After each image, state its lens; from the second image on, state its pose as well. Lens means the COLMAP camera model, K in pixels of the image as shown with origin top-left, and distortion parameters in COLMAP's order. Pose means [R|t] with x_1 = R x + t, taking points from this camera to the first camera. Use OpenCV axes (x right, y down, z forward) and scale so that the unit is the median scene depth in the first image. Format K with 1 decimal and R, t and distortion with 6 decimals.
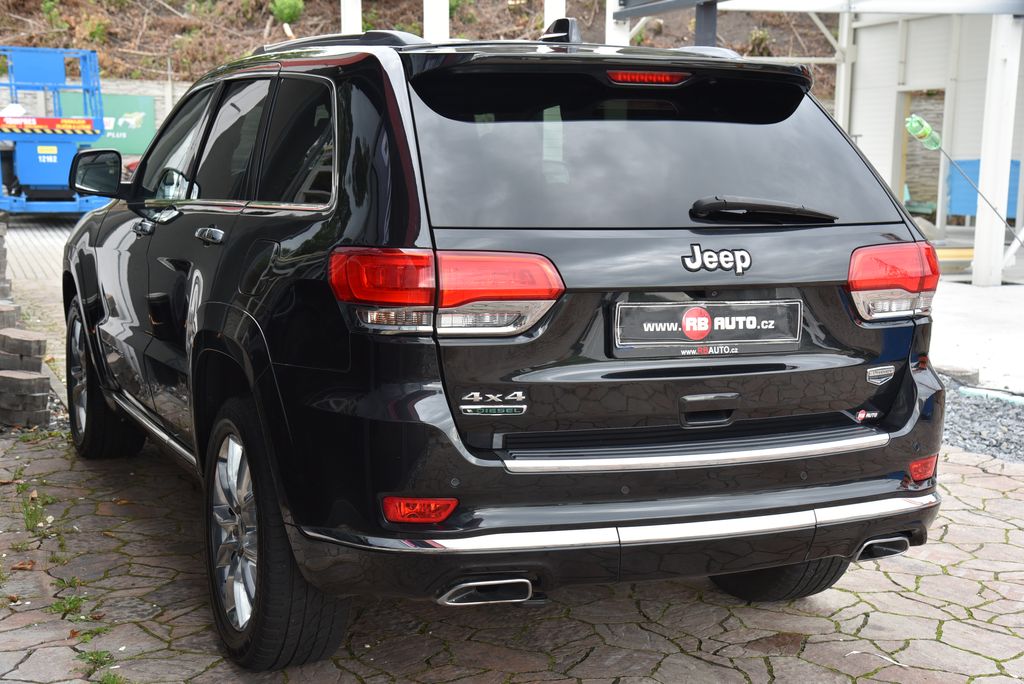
lens RADIAL K [[1534.9, 0, 514.5], [0, 1534.9, 342.8], [0, 0, 1]] dist [0.282596, 0.000000]
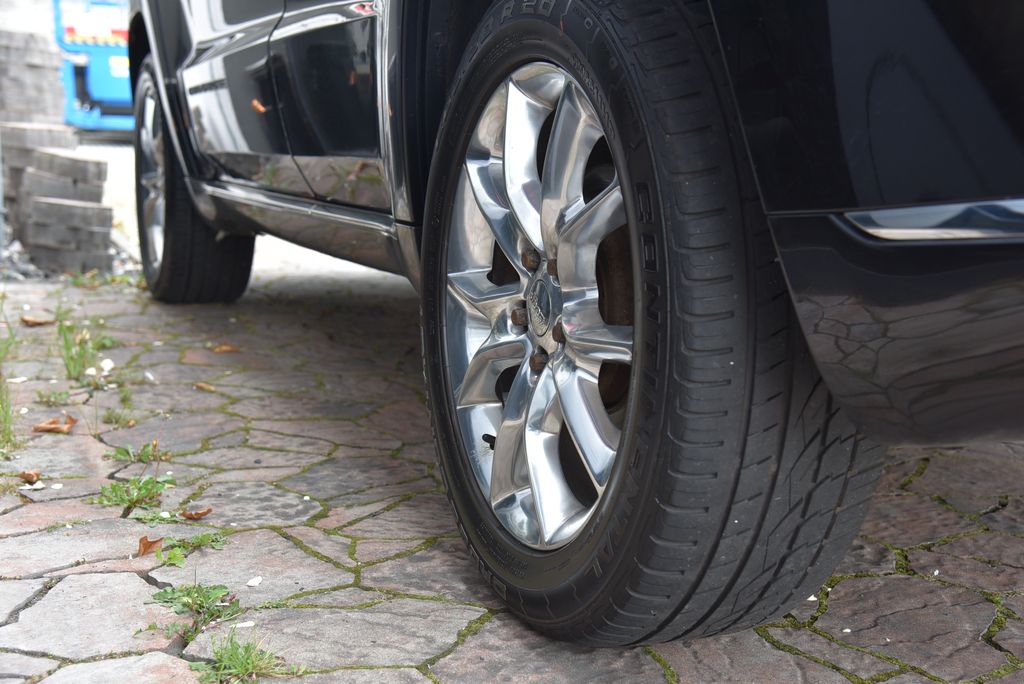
lens RADIAL K [[1500.0, 0, 510.4], [0, 1500.0, 342.2], [0, 0, 1]] dist [0.212744, 0.000000]
pose [[0.999146, 0.012835, -0.039273, -0.141138], [-0.011720, 0.999525, 0.028488, 0.099868], [0.039620, -0.028003, 0.998822, 0.509171]]
